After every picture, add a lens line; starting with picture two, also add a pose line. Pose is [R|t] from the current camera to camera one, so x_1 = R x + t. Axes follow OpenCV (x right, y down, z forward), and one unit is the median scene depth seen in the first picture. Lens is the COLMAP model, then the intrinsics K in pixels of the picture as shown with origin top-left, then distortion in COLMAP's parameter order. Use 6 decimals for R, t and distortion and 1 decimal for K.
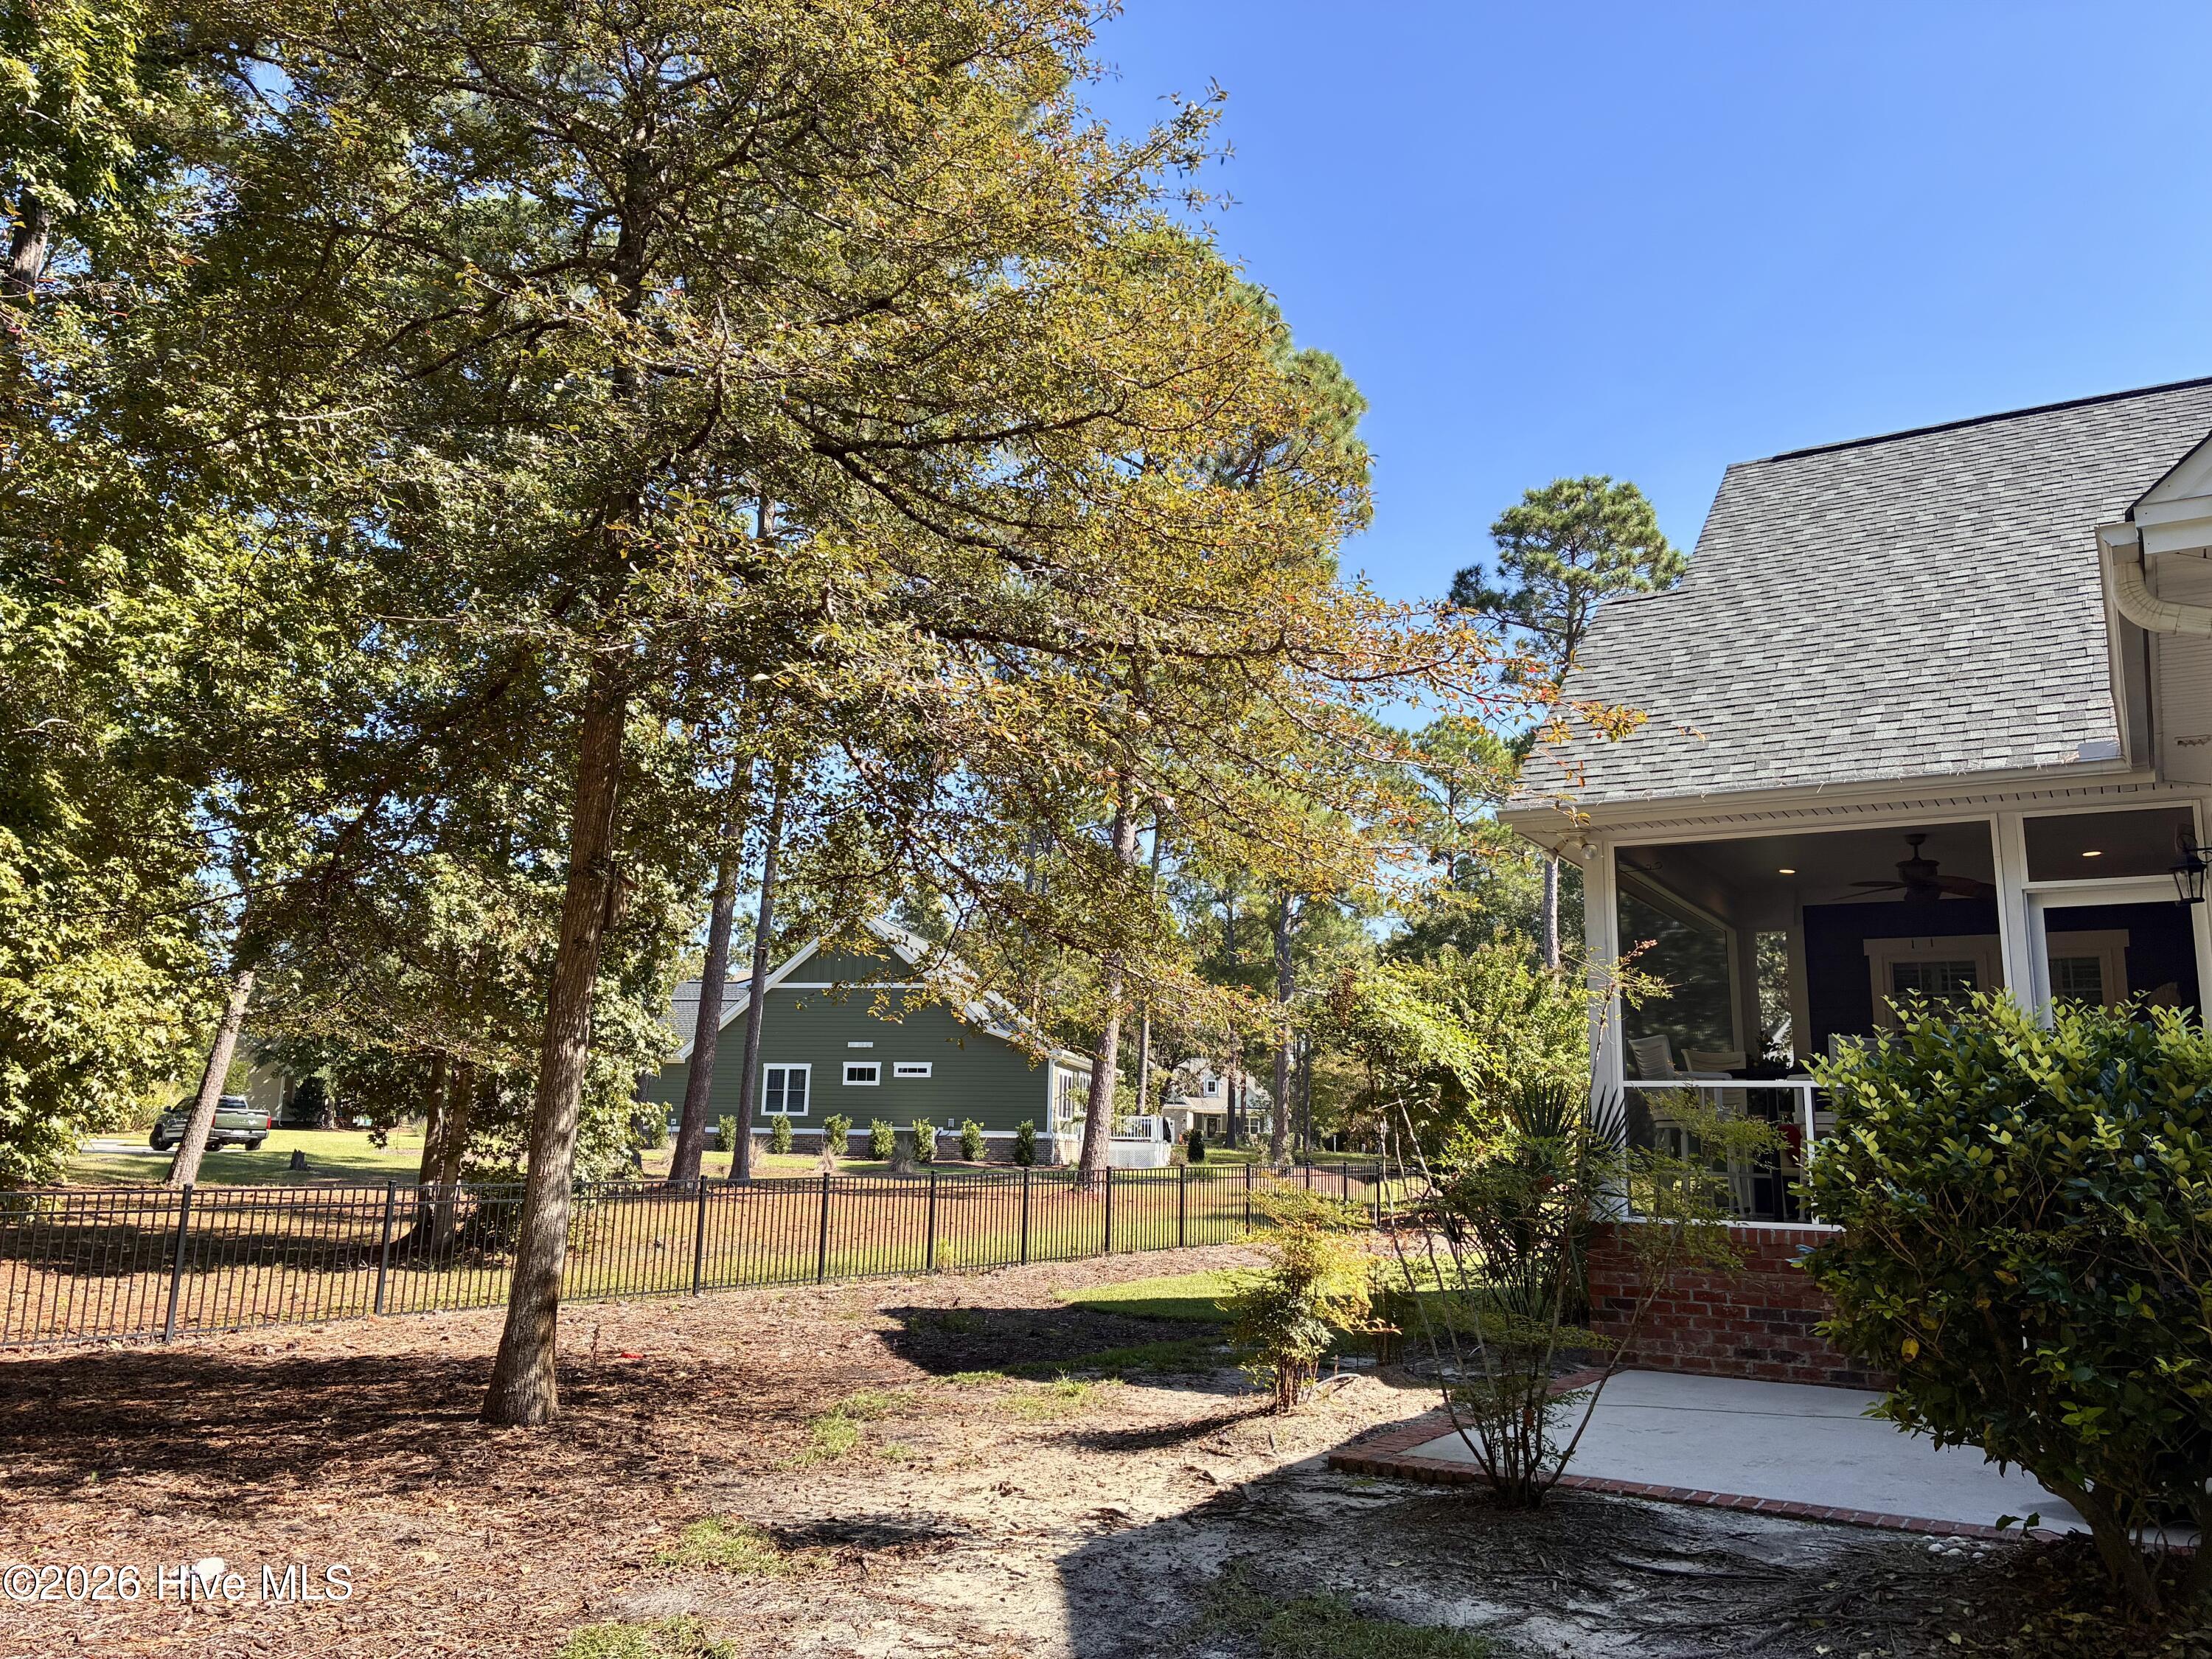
lens RADIAL K [[1676.2, 0, 1068.0], [0, 1676.2, 837.5], [0, 0, 1]] dist [0.070733, -0.076284]
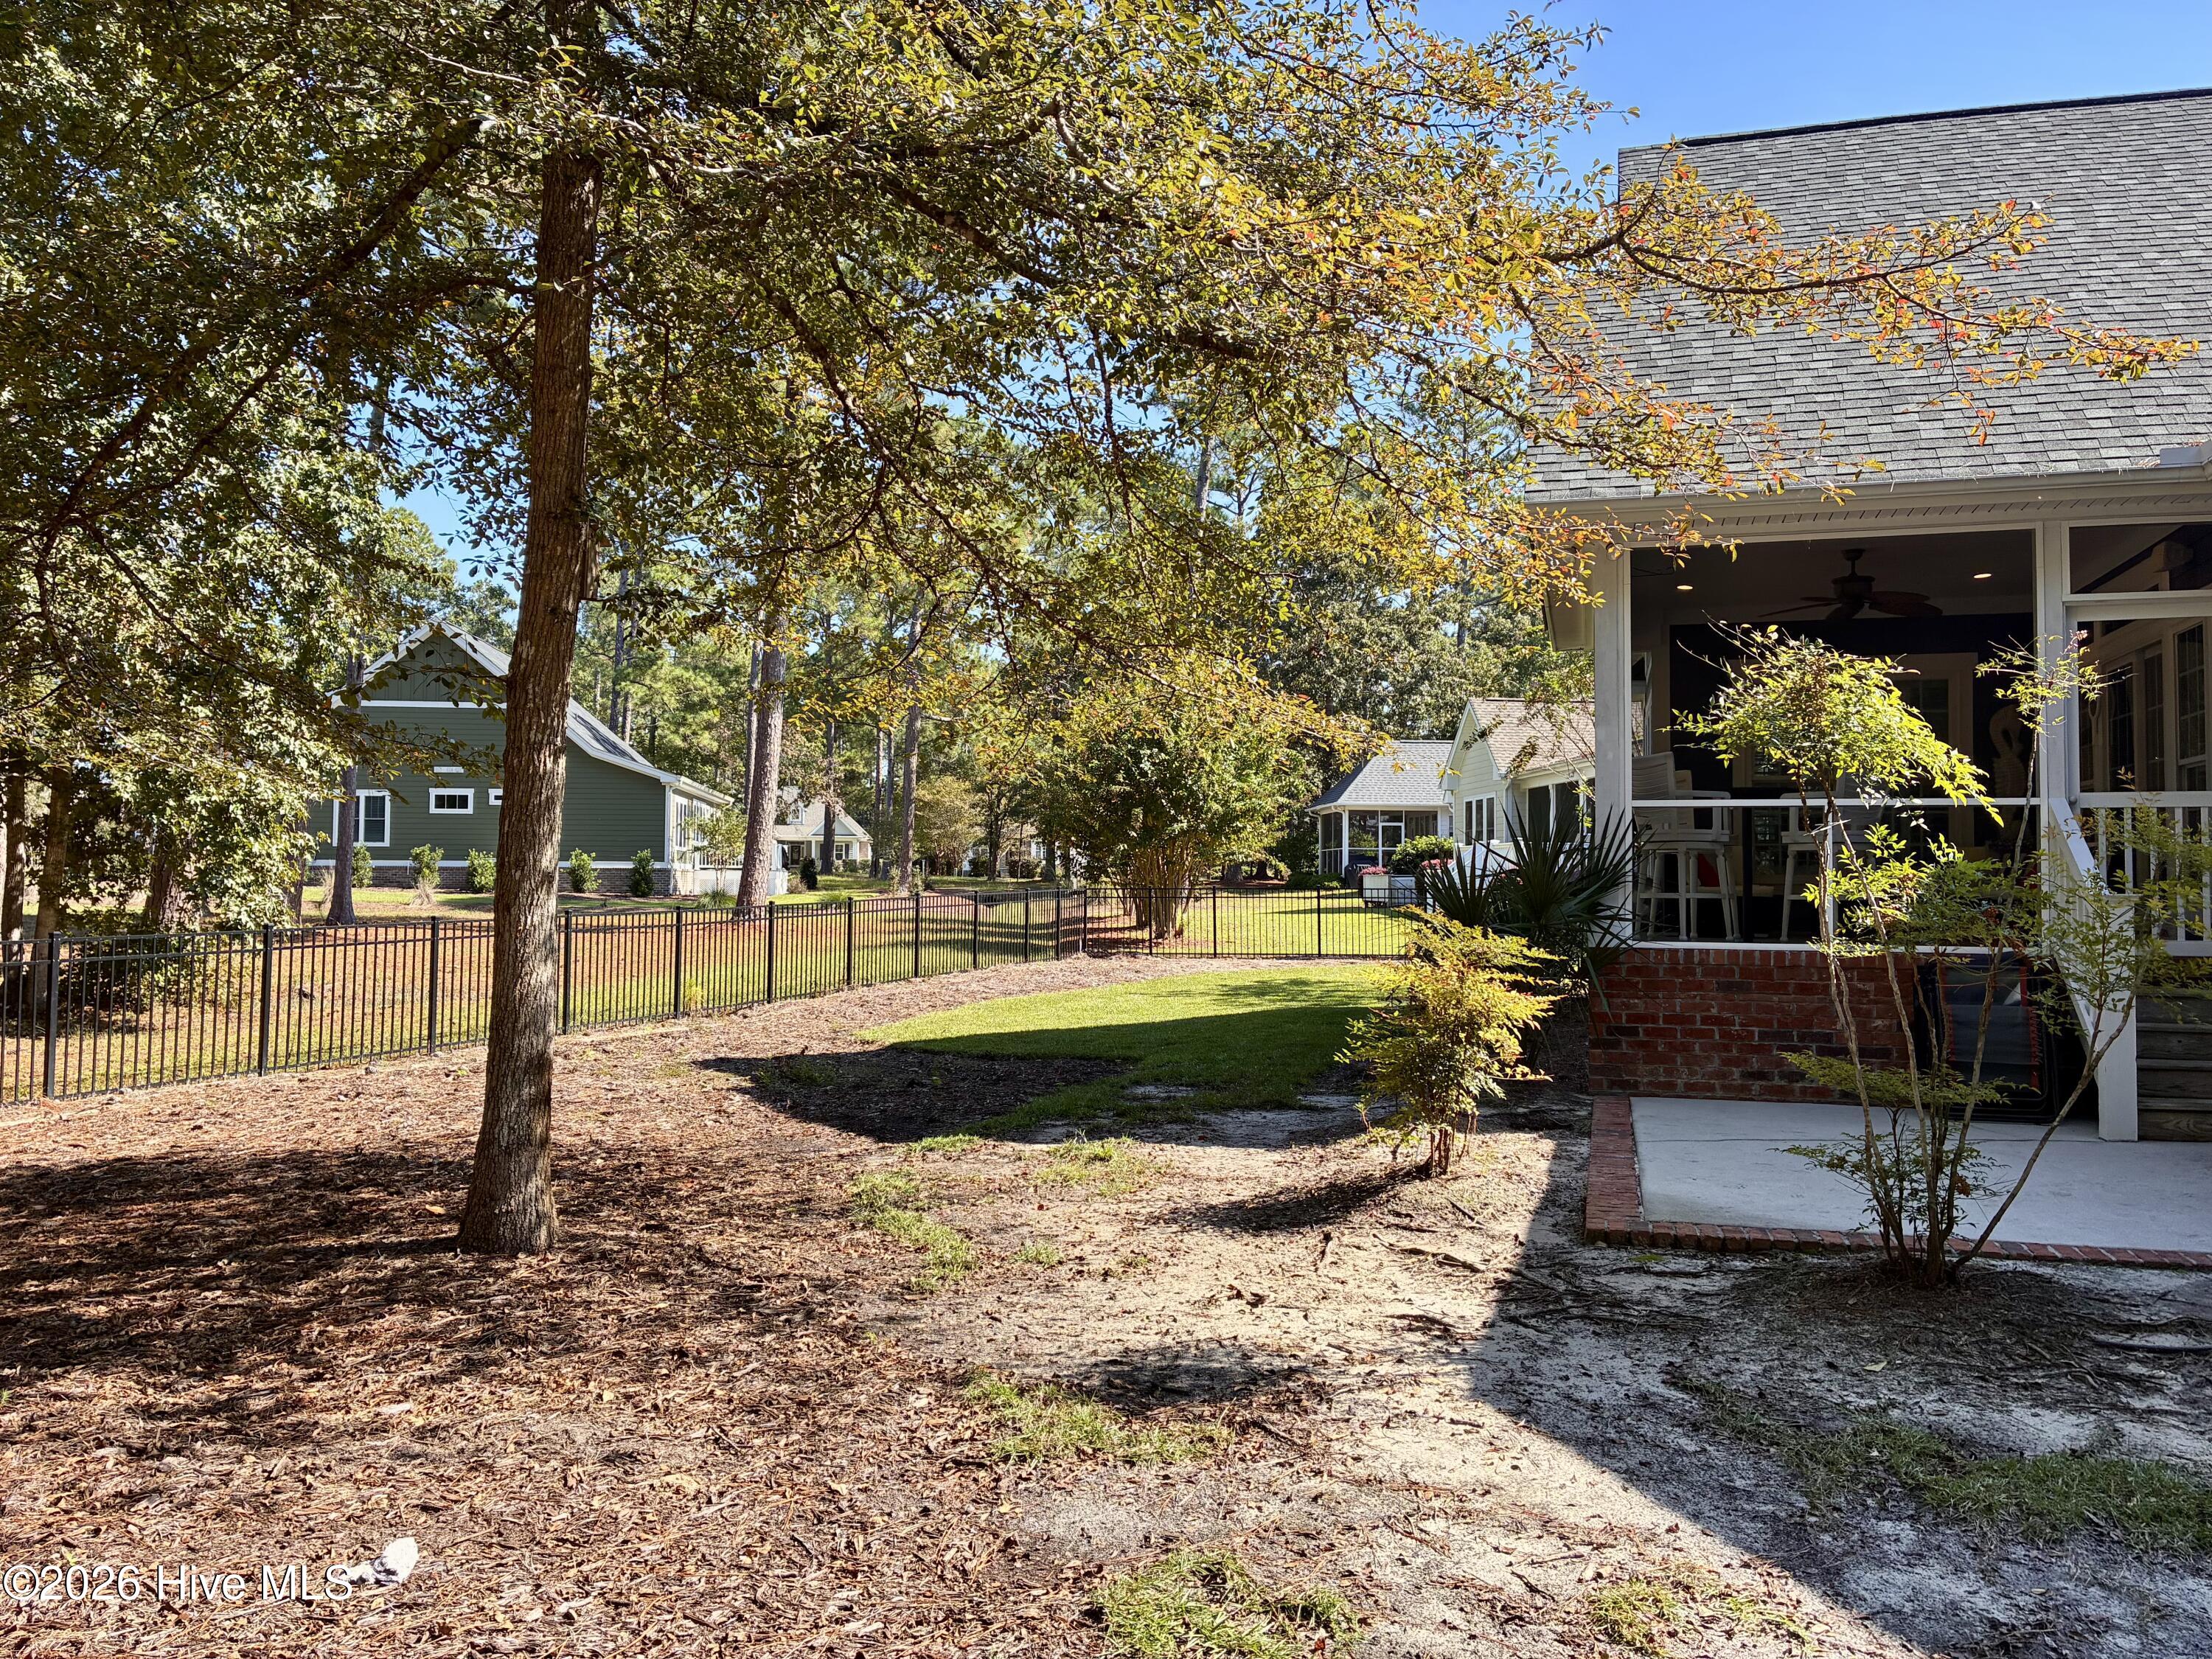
lens RADIAL K [[1676.2, 0, 1100.3], [0, 1676.2, 838.2], [0, 0, 1]] dist [0.070733, -0.076284]
pose [[0.961594, -0.008406, 0.274345, -0.188089], [-0.035902, 0.987091, 0.156083, 0.025501], [-0.272116, -0.159938, 0.948880, 0.165083]]
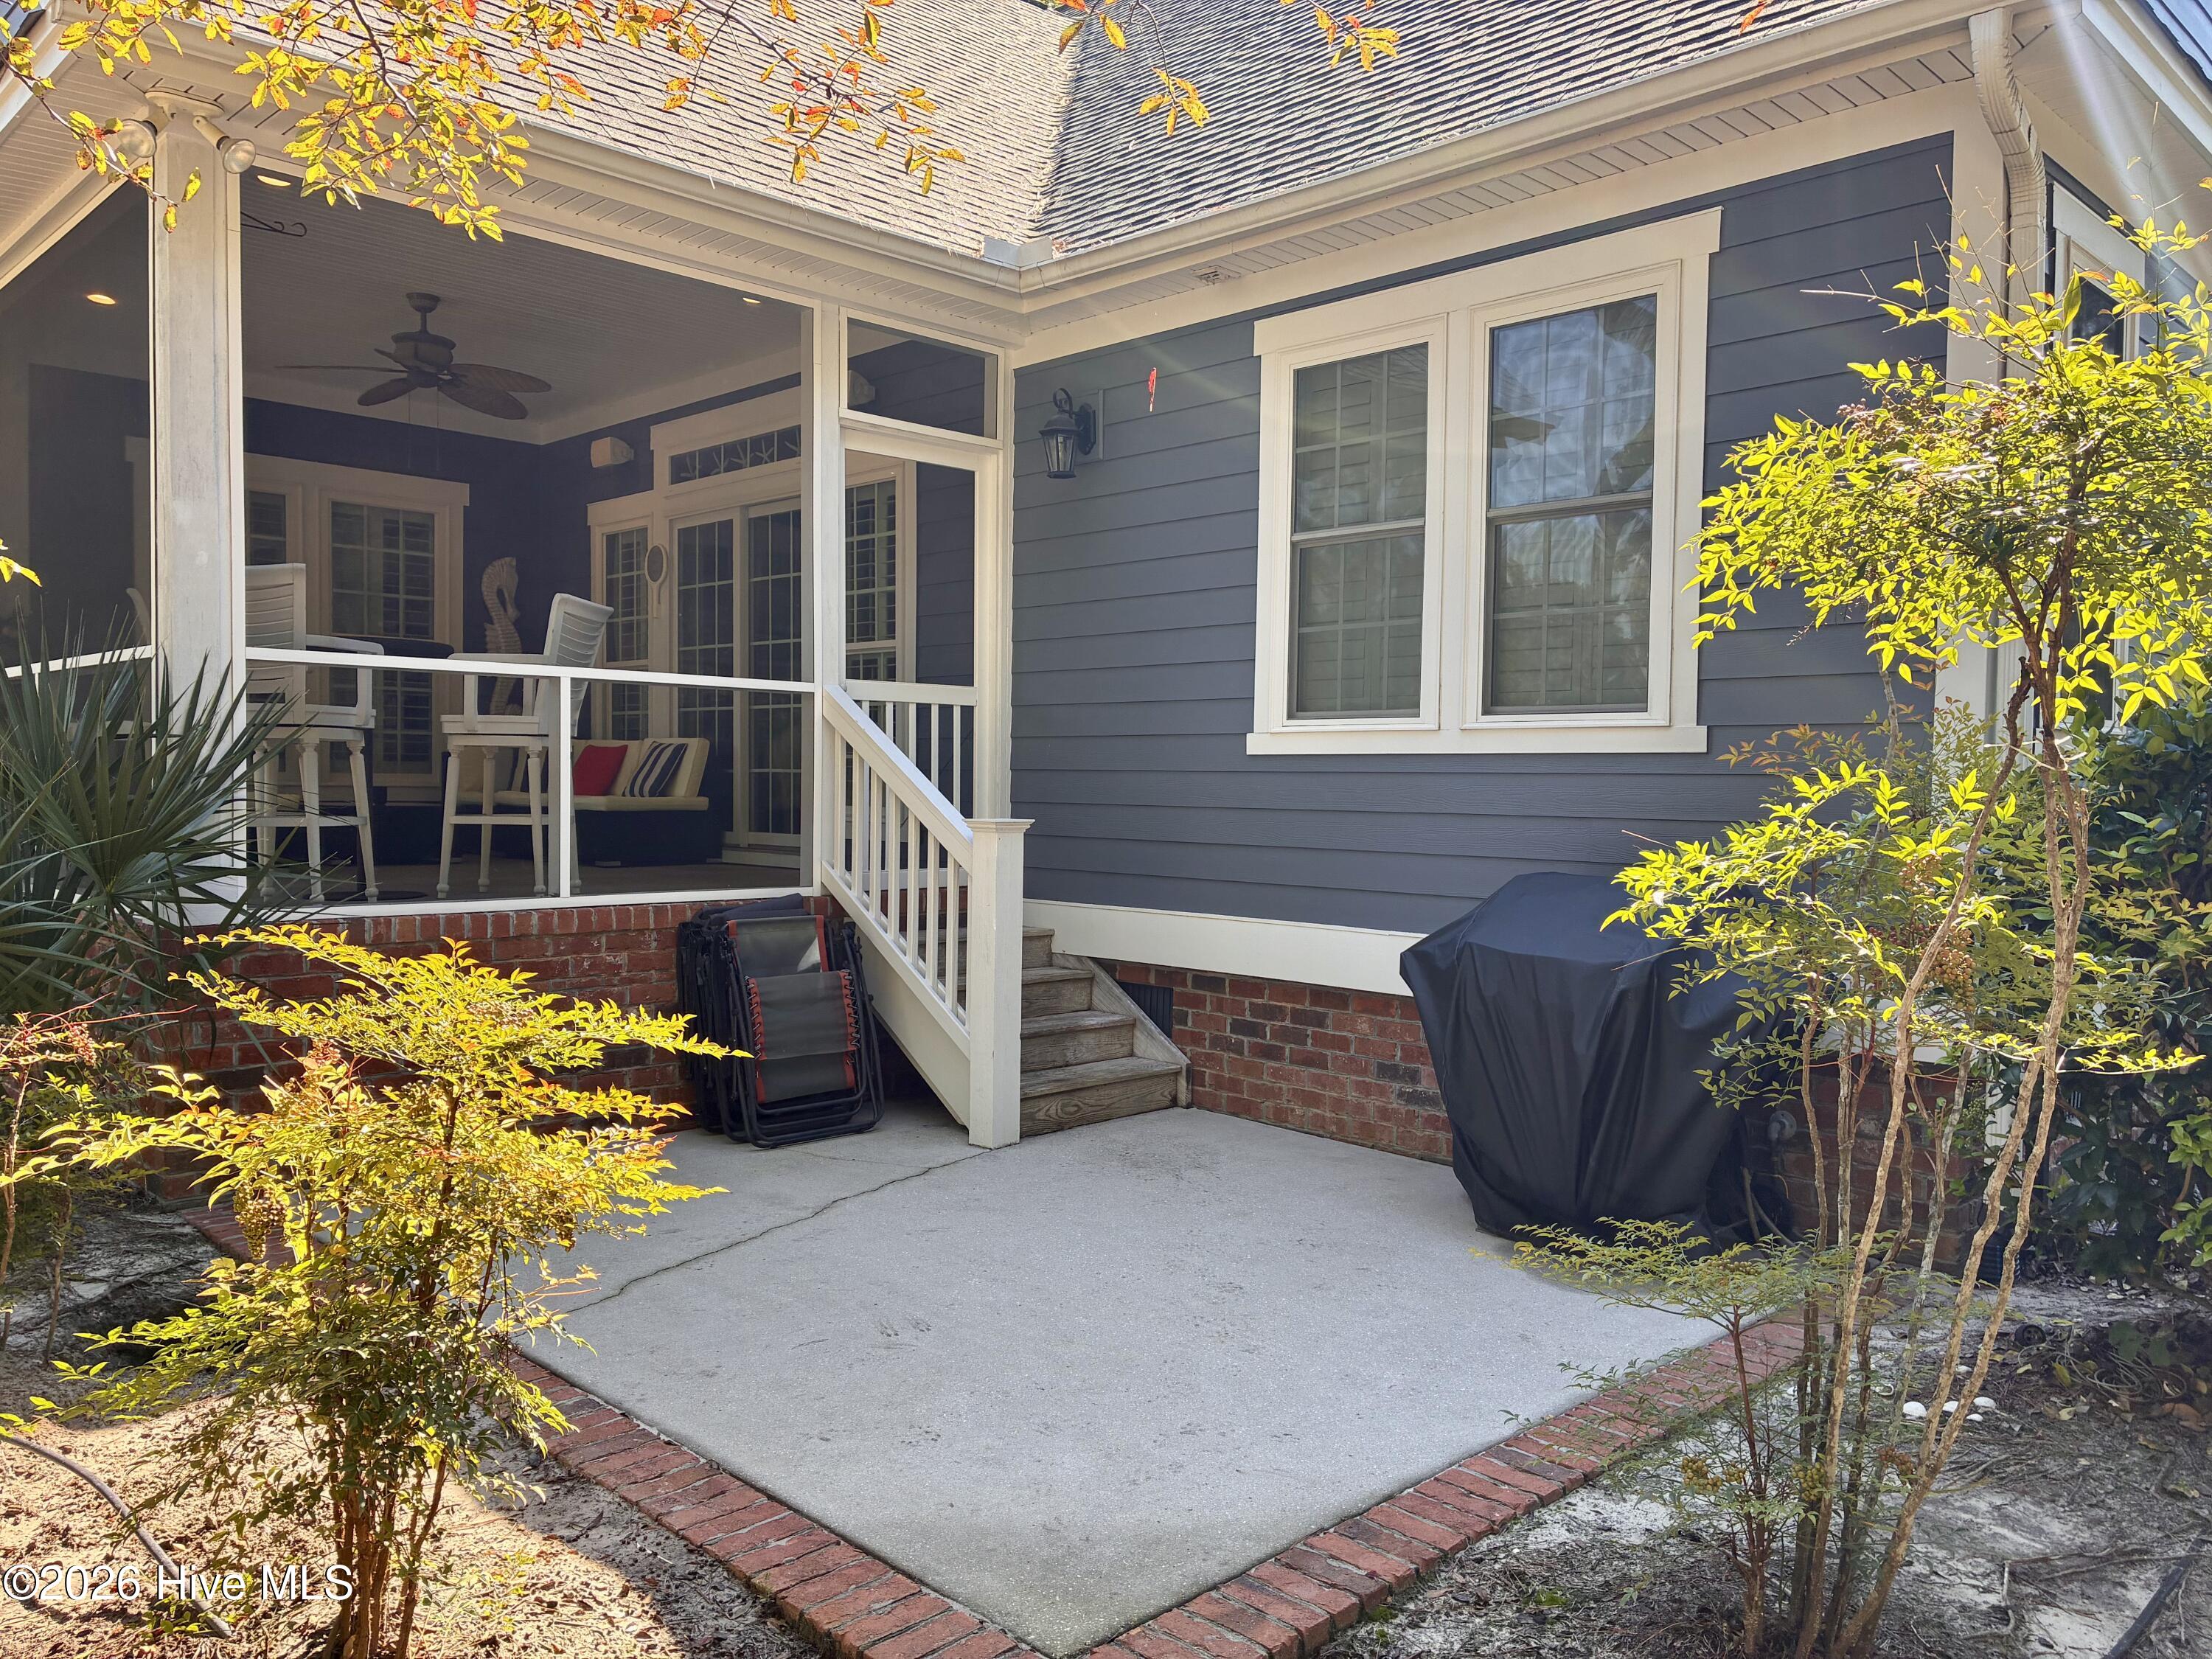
lens RADIAL K [[1676.2, 0, 1098.8], [0, 1676.2, 828.7], [0, 0, 1]] dist [0.070733, -0.076284]
pose [[0.255222, -0.050080, 0.965585, -0.086550], [-0.184588, 0.977766, 0.099502, 0.088040], [-0.949099, -0.203630, 0.240303, 0.552581]]
